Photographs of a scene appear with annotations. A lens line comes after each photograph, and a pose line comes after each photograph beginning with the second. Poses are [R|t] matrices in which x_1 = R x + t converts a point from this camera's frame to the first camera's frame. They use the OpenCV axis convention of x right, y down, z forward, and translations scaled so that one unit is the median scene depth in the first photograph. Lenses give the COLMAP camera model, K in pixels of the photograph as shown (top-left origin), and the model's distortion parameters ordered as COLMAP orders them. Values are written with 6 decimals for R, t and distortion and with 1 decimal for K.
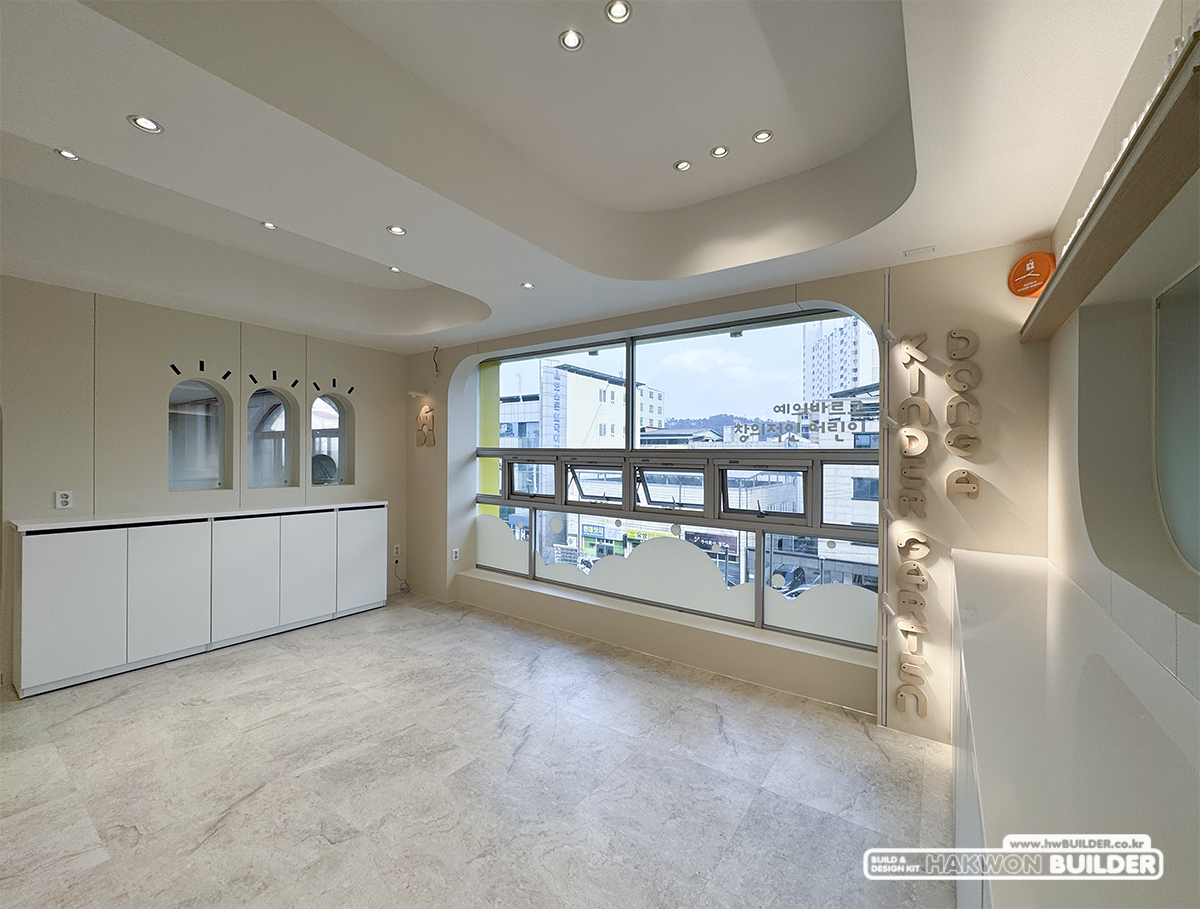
lens RADIAL K [[500.3, 0, 604.0], [0, 500.3, 445.3], [0, 0, 1]] dist [-0.002403, -0.000177]
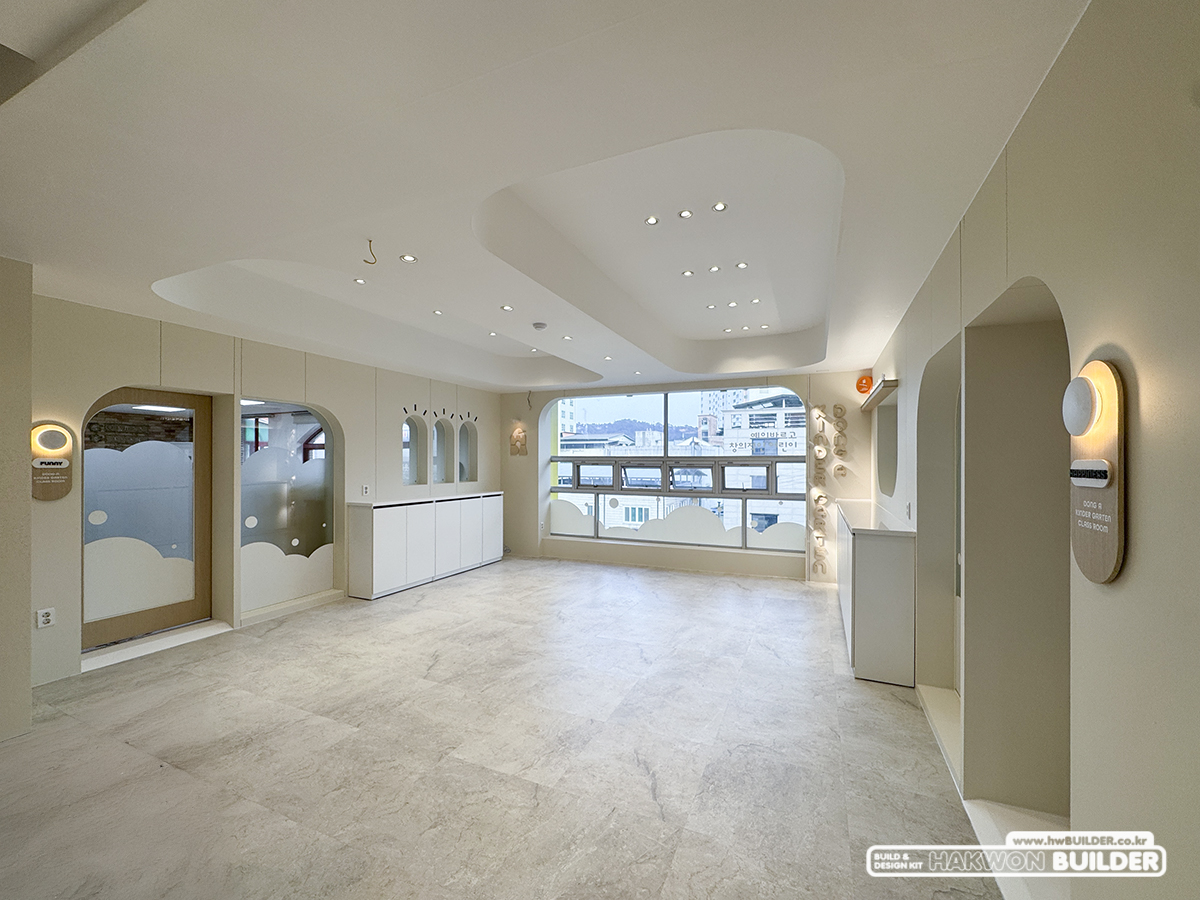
lens RADIAL K [[484.5, 0, 600.0], [0, 484.5, 450.0], [0, 0, 1]] dist [-0.028182, -0.000051]
pose [[0.983429, -0.008786, 0.181082, -0.476497], [0.008335, 0.999960, 0.003252, -0.021220], [-0.181103, -0.001689, 0.983463, -0.606860]]
